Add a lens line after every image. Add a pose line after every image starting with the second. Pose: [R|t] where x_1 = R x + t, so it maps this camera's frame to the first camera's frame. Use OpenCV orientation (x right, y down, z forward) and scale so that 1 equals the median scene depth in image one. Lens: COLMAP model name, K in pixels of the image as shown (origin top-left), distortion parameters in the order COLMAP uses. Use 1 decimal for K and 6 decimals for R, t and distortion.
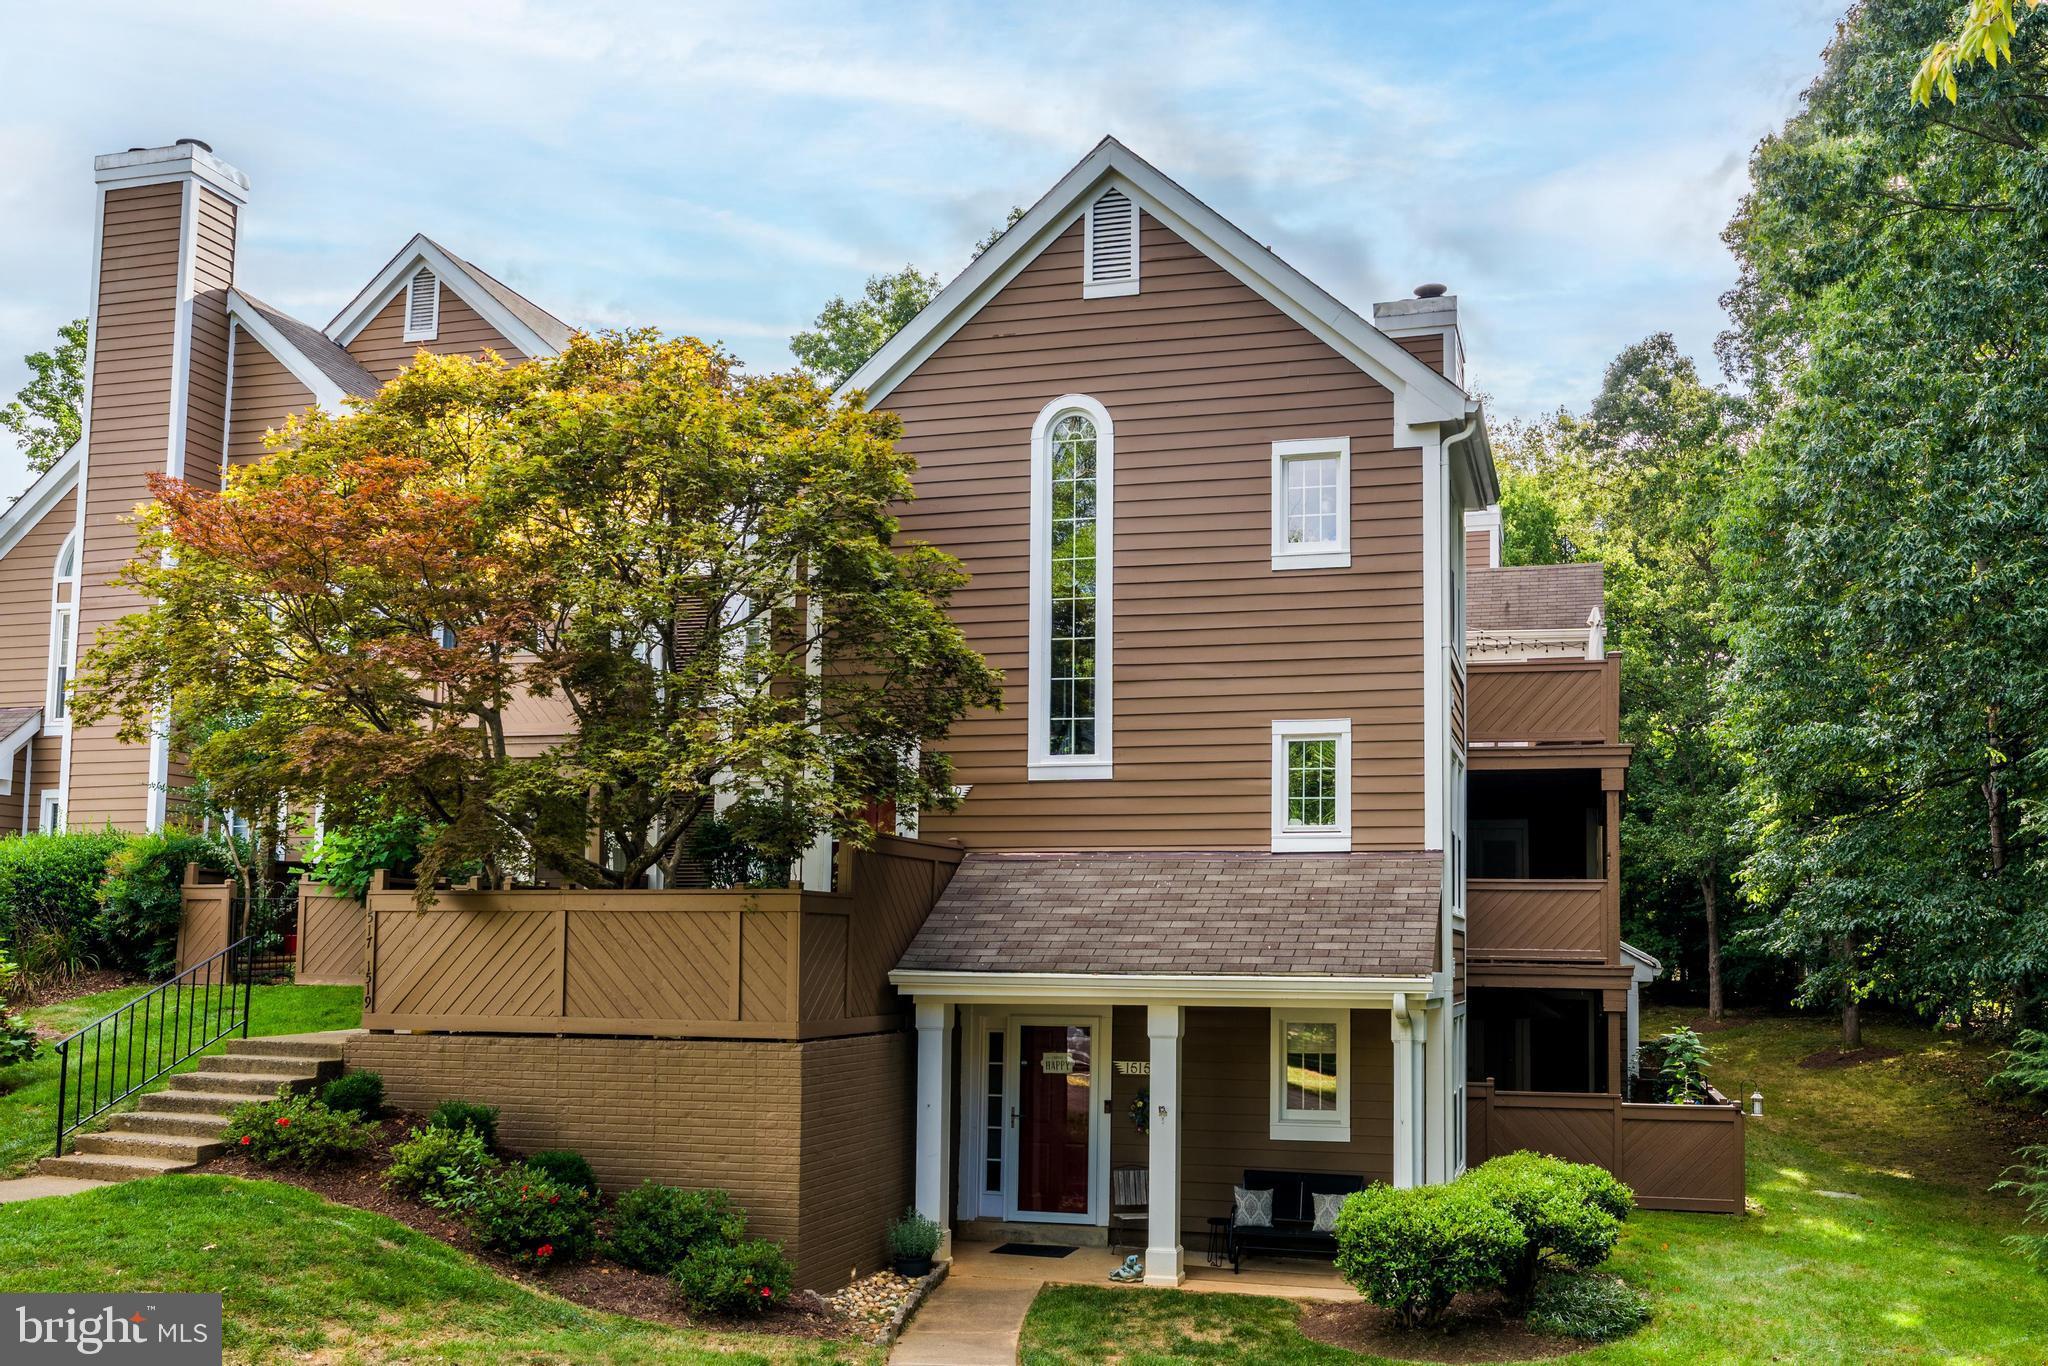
lens RADIAL K [[1060.9, 0, 1139.1], [0, 1060.9, 565.2], [0, 0, 1]] dist [-0.000033, -0.000171]
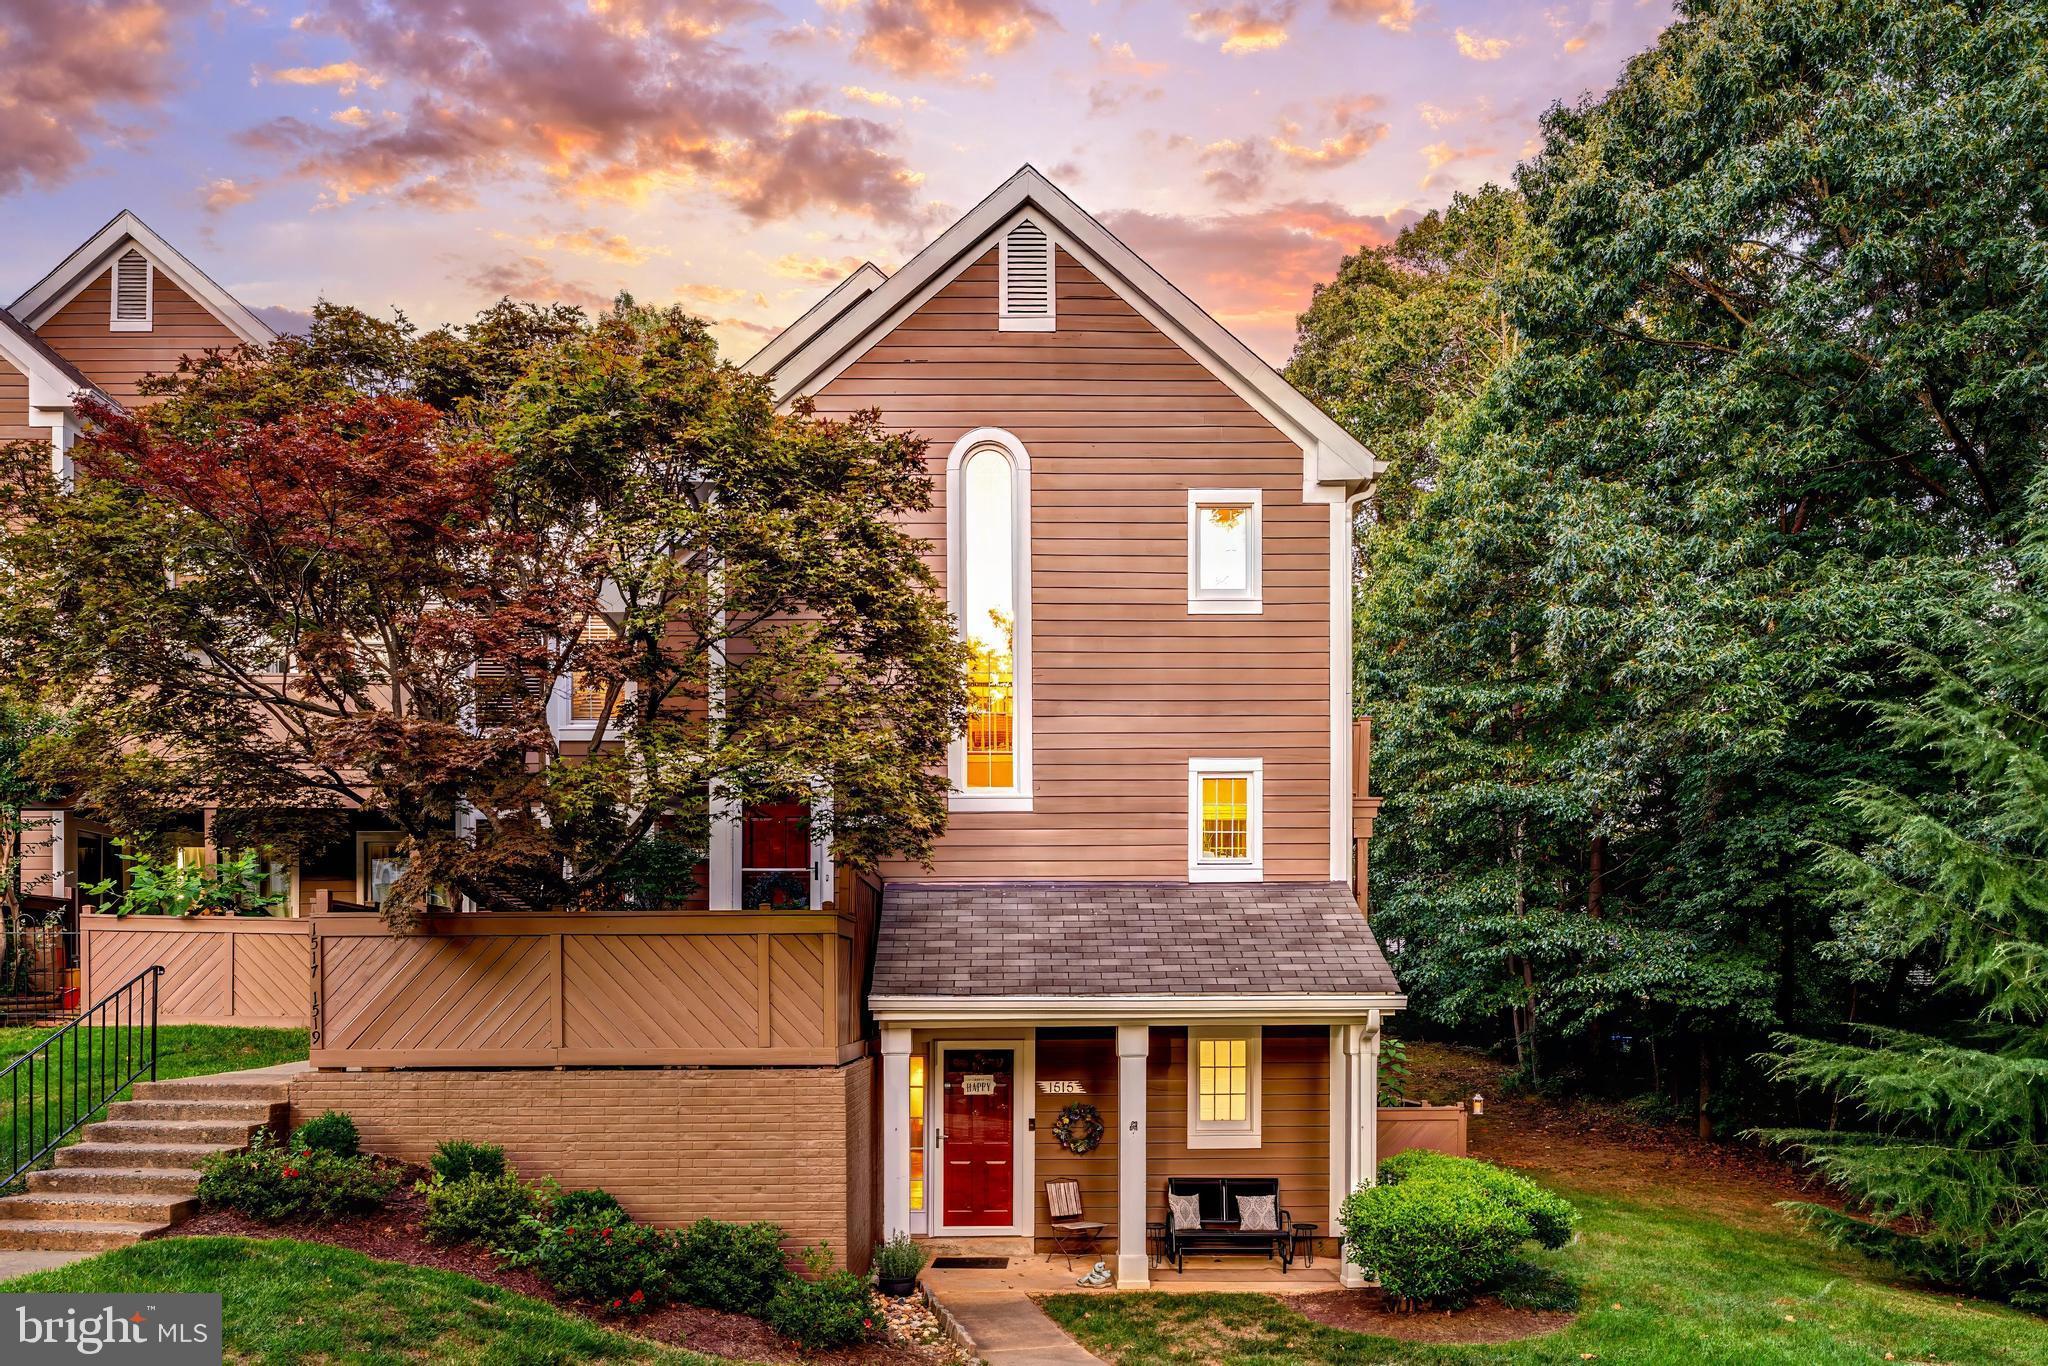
lens RADIAL K [[992.1, 0, 1002.0], [0, 992.1, 696.7], [0, 0, 1]] dist [0.000661, 0.000379]
pose [[0.985328, 0.036660, 0.166690, -0.266028], [-0.047337, 0.997043, 0.060538, 0.045052], [-0.163978, -0.067541, 0.984149, 0.097225]]
